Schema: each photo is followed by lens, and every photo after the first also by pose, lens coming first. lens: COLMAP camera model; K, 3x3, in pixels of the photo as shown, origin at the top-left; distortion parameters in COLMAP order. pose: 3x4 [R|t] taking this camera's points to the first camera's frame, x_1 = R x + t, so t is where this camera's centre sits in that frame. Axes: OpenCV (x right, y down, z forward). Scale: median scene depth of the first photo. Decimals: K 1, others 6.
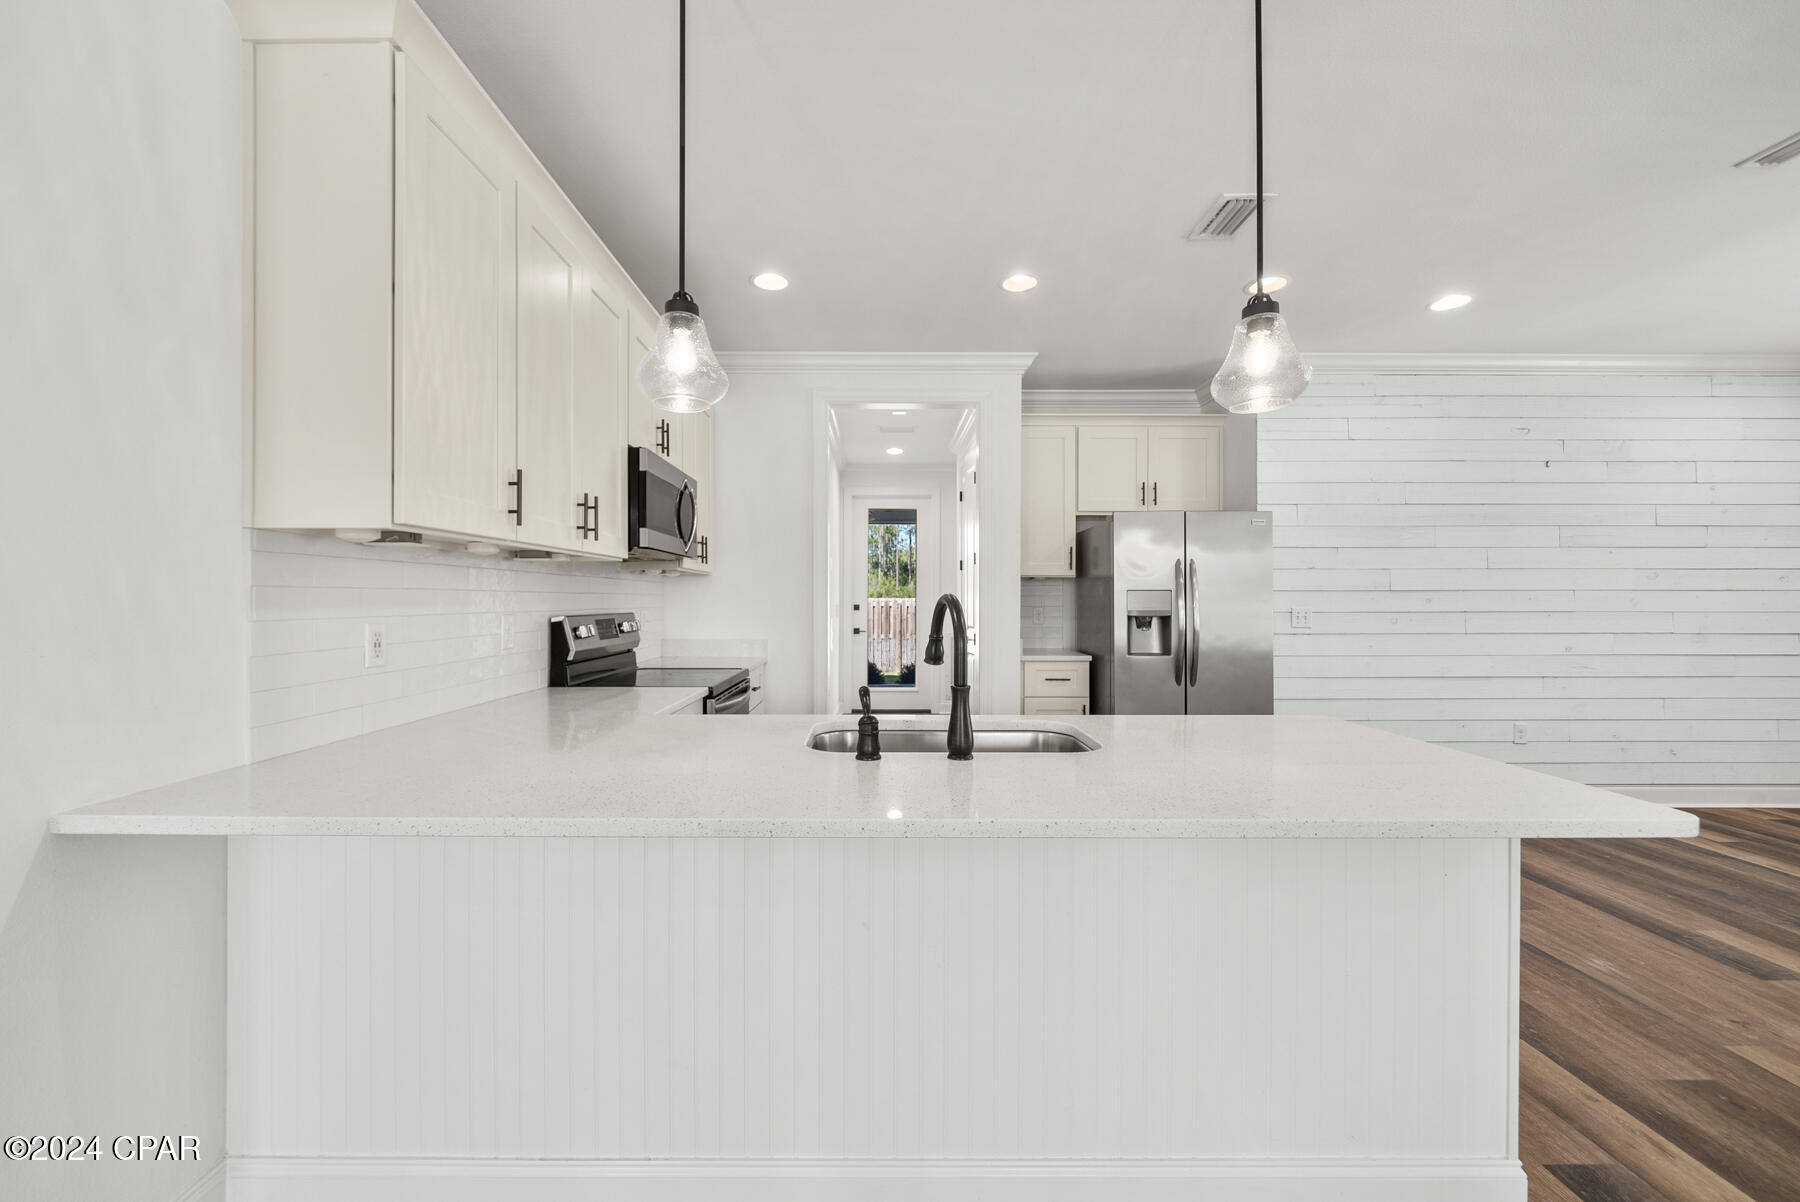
lens RADIAL K [[686.2, 0, 886.4], [0, 686.2, 600.7], [0, 0, 1]] dist [-0.001800, -0.000205]
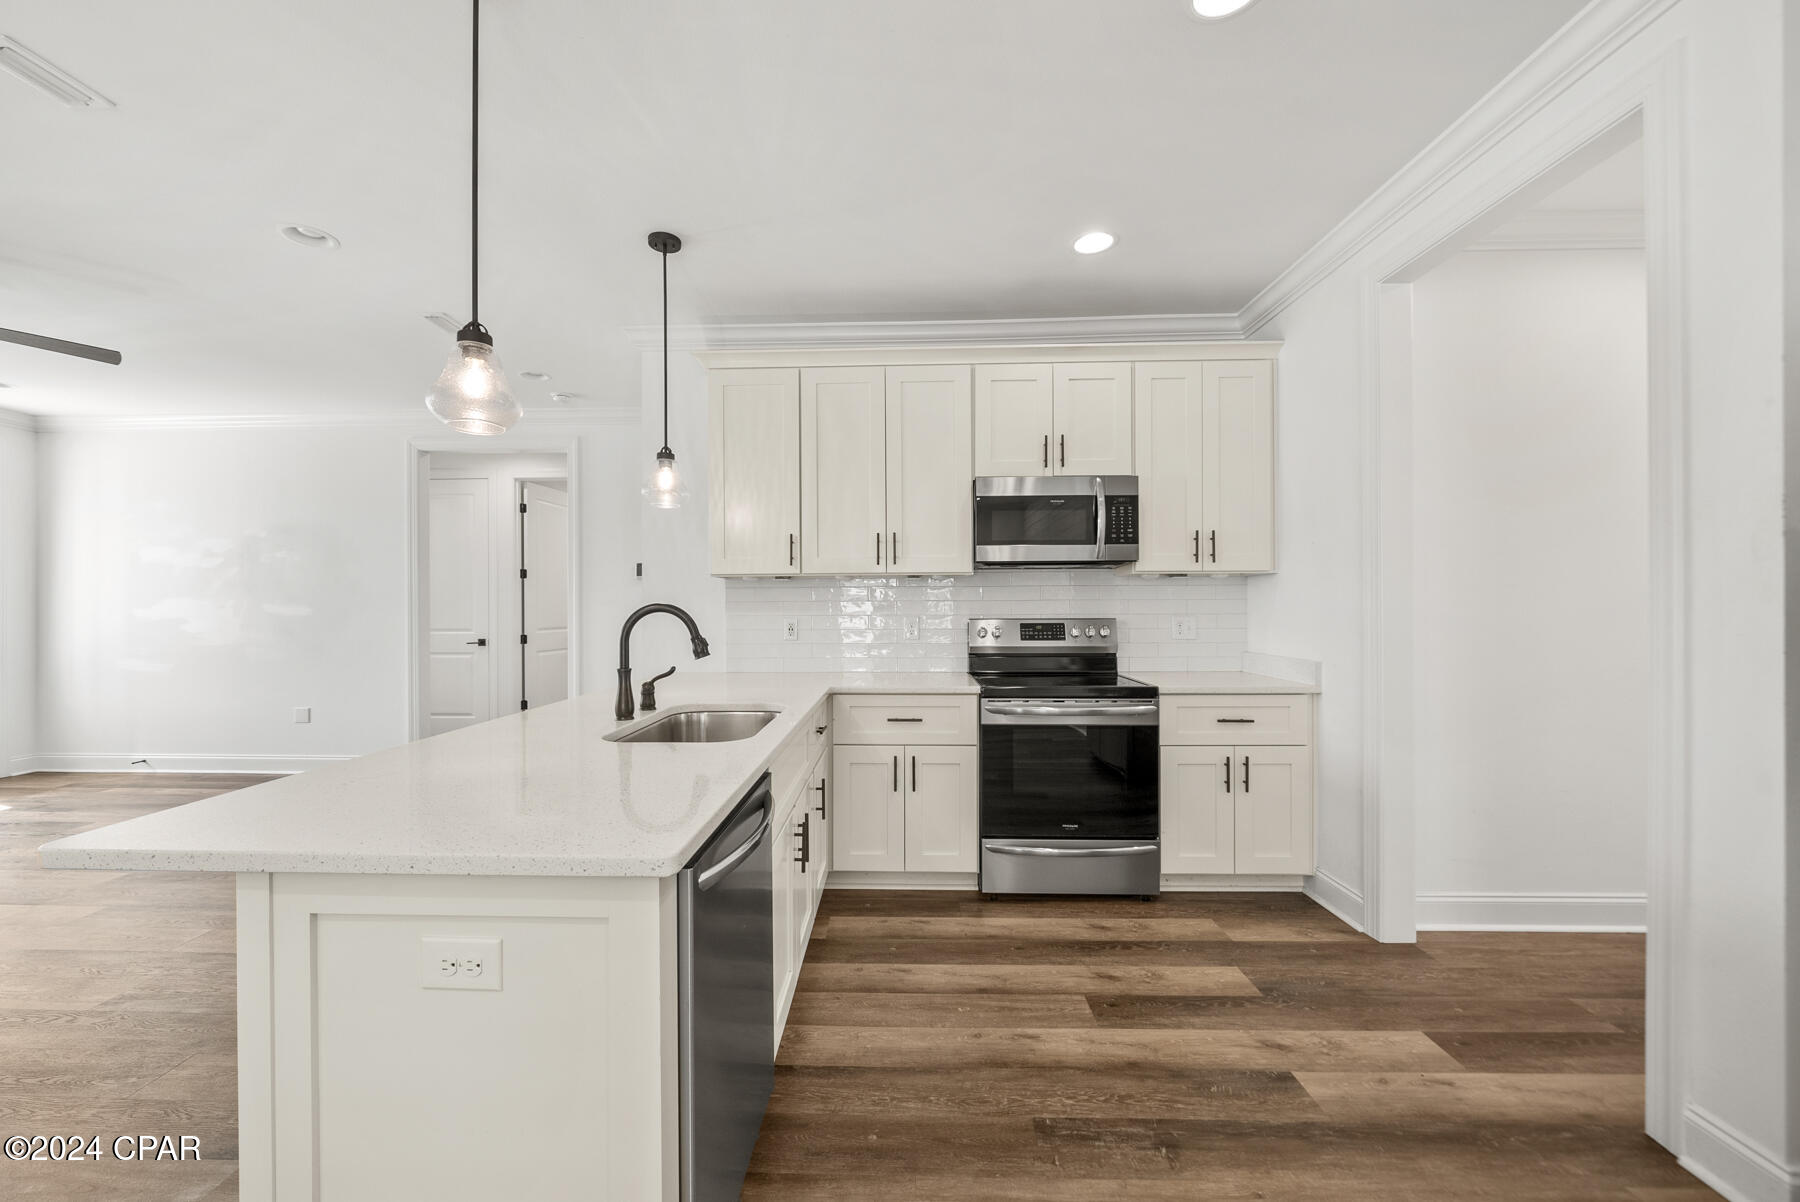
lens RADIAL K [[686.2, 0, 878.6], [0, 686.2, 600.6], [0, 0, 1]] dist [-0.001800, -0.000205]
pose [[-0.047632, -0.008860, -0.998826, 0.563982], [0.002997, 0.999955, -0.009013, -0.000458], [0.998860, -0.003423, -0.047603, 0.603248]]
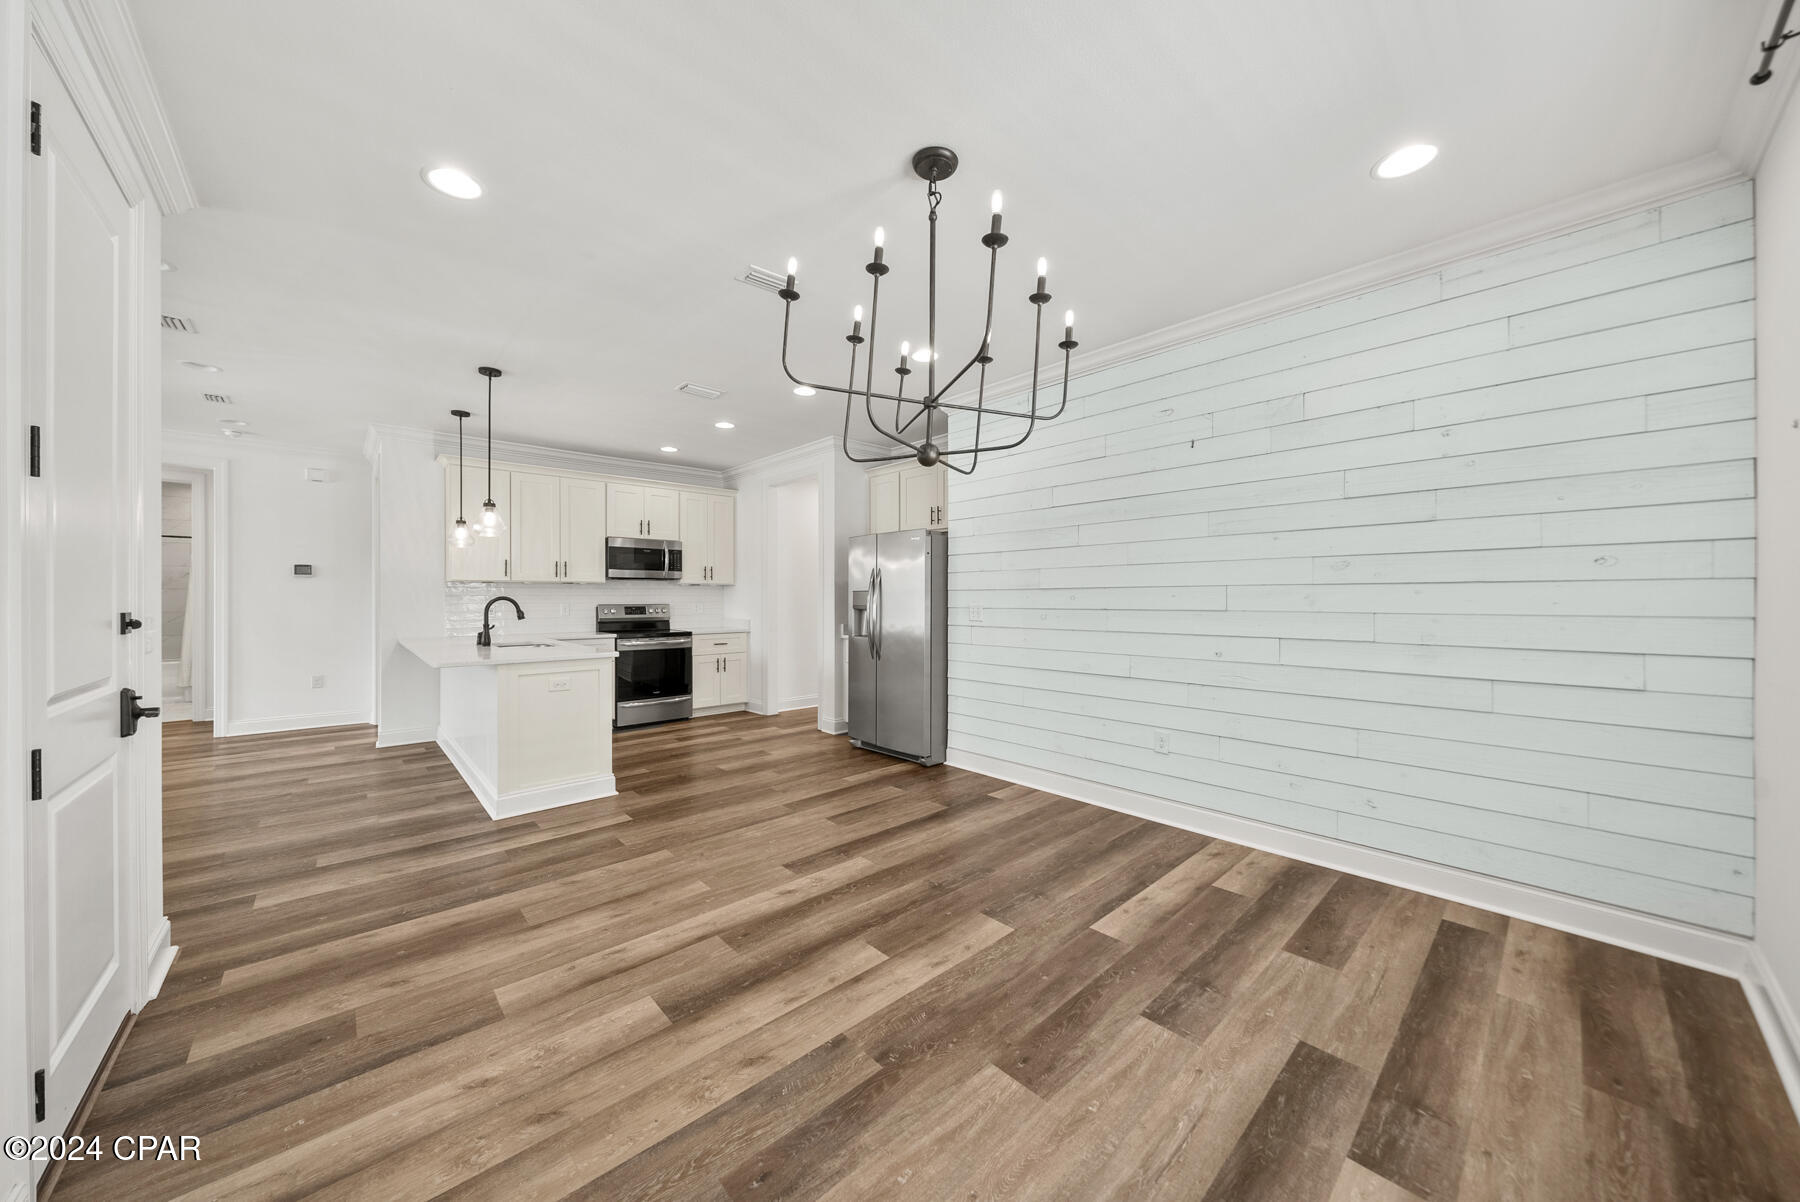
lens RADIAL K [[627.3, 0, 892.0], [0, 627.3, 603.2], [0, 0, 1]] dist [-0.005281, 0.000011]
pose [[0.664610, 0.004895, -0.747175, 1.373431], [0.000406, 0.999976, 0.006912, 0.000938], [0.747191, -0.004897, 0.664592, 0.175782]]
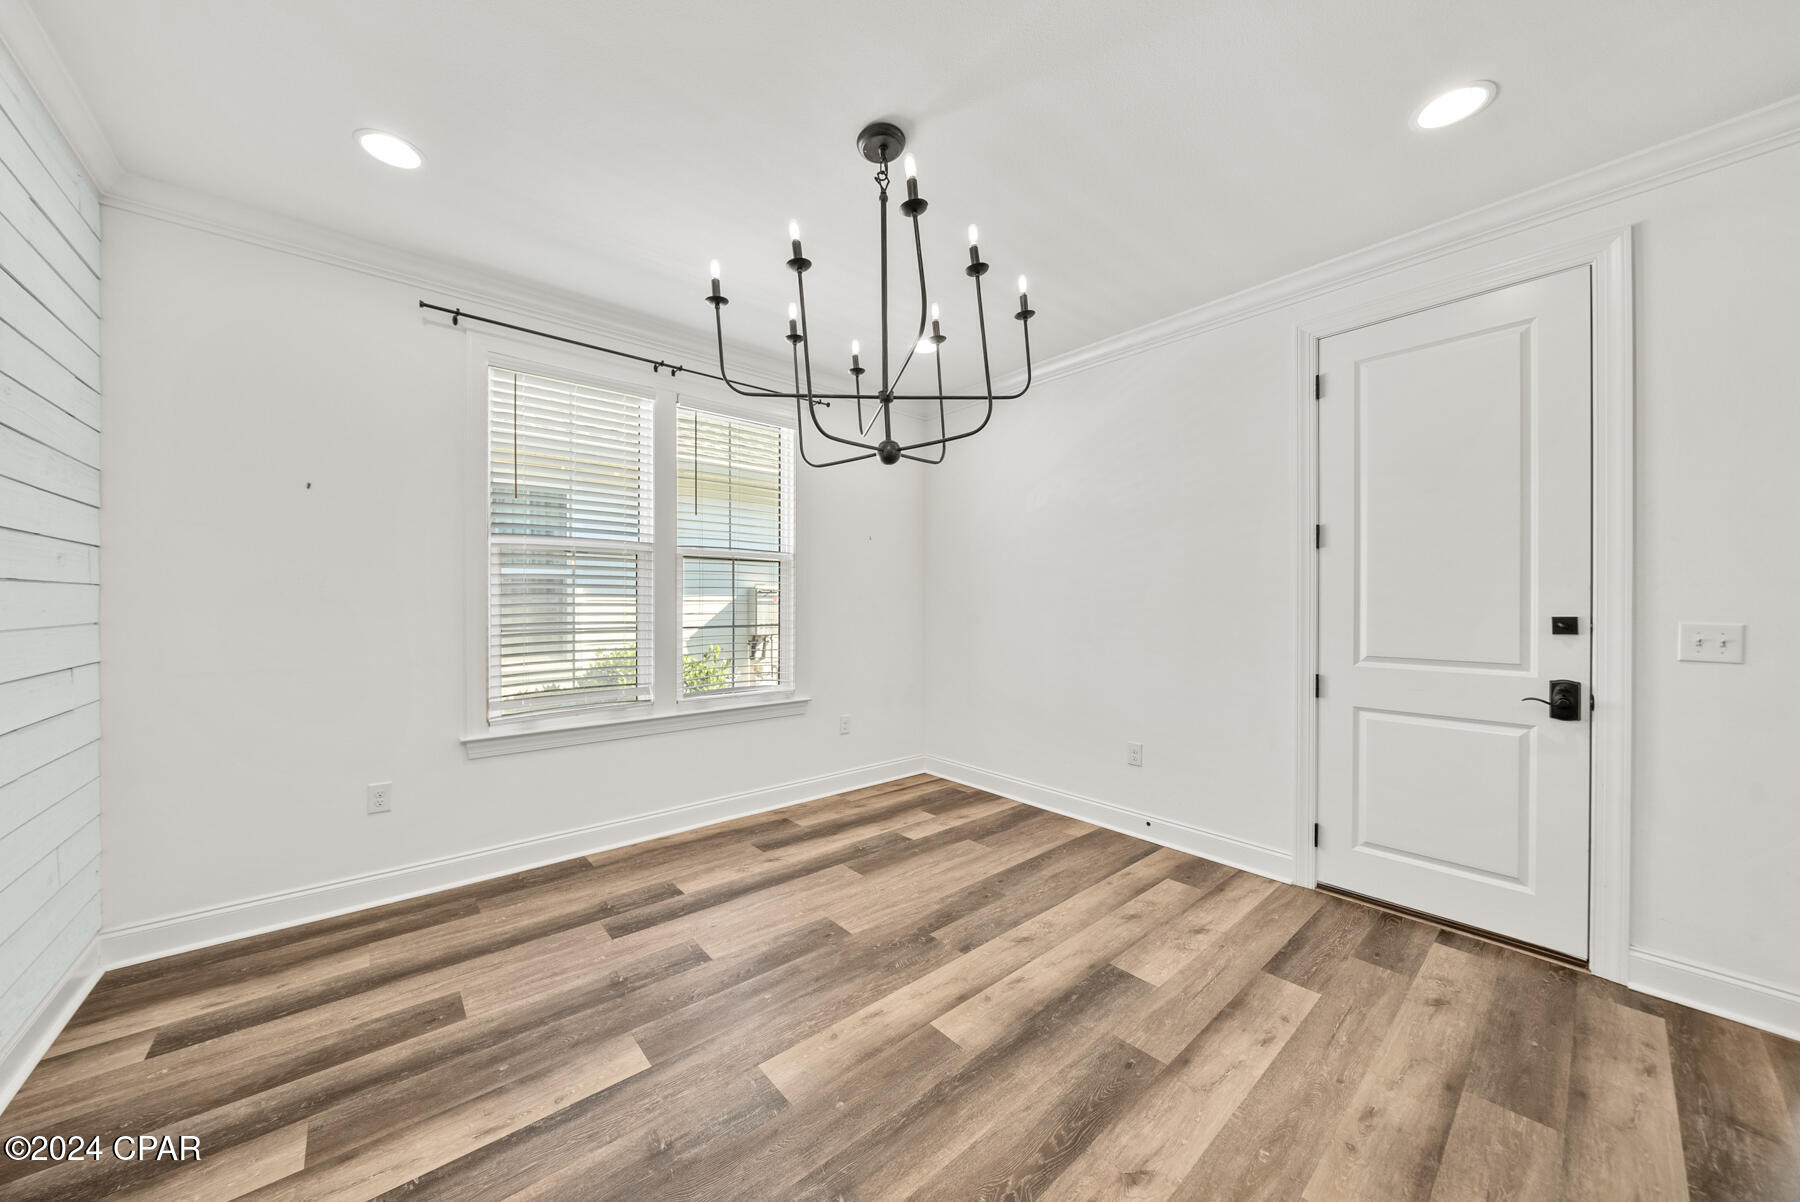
lens RADIAL K [[627.3, 0, 879.7], [0, 627.3, 606.4], [0, 0, 1]] dist [-0.005281, 0.000011]
pose [[-0.628620, -0.006164, 0.777688, 0.618405], [-0.001019, 0.999974, 0.007102, -0.002088], [-0.777712, 0.003672, -0.628611, 0.865392]]
